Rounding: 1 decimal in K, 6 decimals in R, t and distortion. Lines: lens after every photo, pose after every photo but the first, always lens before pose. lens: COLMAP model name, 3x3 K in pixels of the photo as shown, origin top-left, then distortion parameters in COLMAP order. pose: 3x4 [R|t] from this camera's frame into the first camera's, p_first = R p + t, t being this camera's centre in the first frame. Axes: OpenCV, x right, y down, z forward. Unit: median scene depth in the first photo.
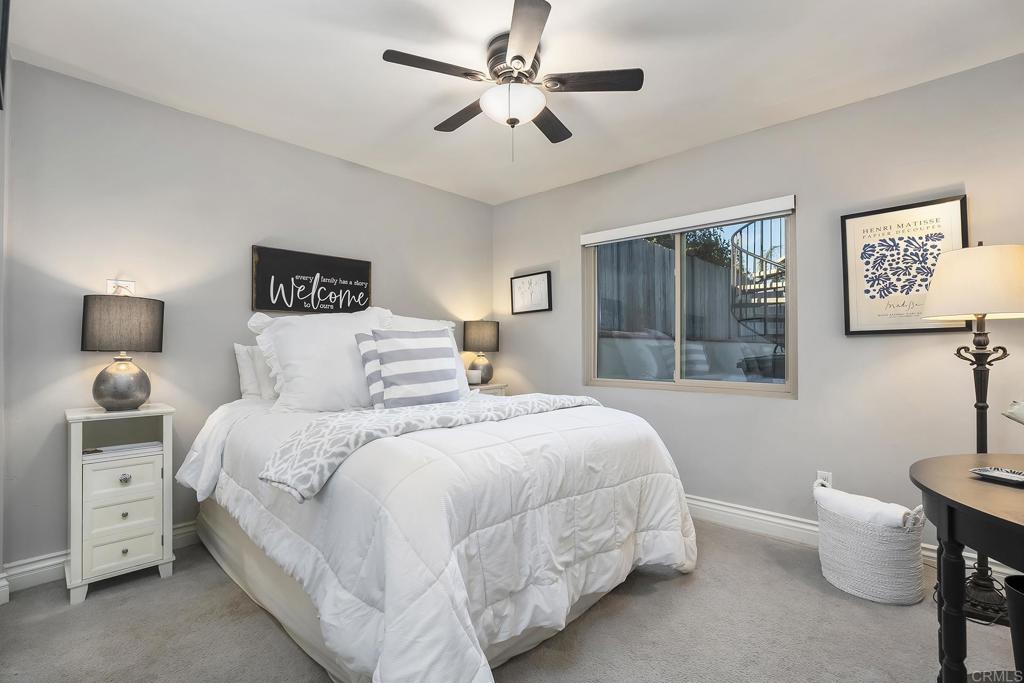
lens RADIAL K [[460.6, 0, 501.7], [0, 460.6, 344.1], [0, 0, 1]] dist [-0.031817, 0.000129]
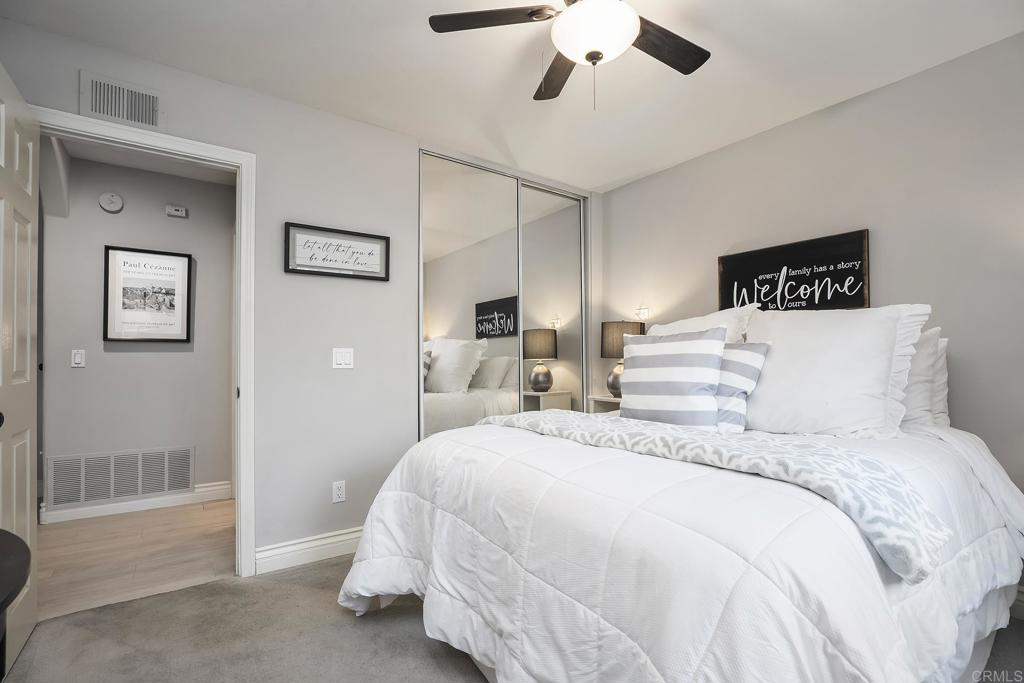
lens RADIAL K [[460.6, 0, 501.7], [0, 460.6, 344.1], [0, 0, 1]] dist [-0.031817, 0.000129]
pose [[-0.174498, -0.029349, -0.984220, 0.522476], [0.012475, 0.999410, -0.032013, 0.008994], [0.984578, -0.017864, -0.174029, 0.636600]]
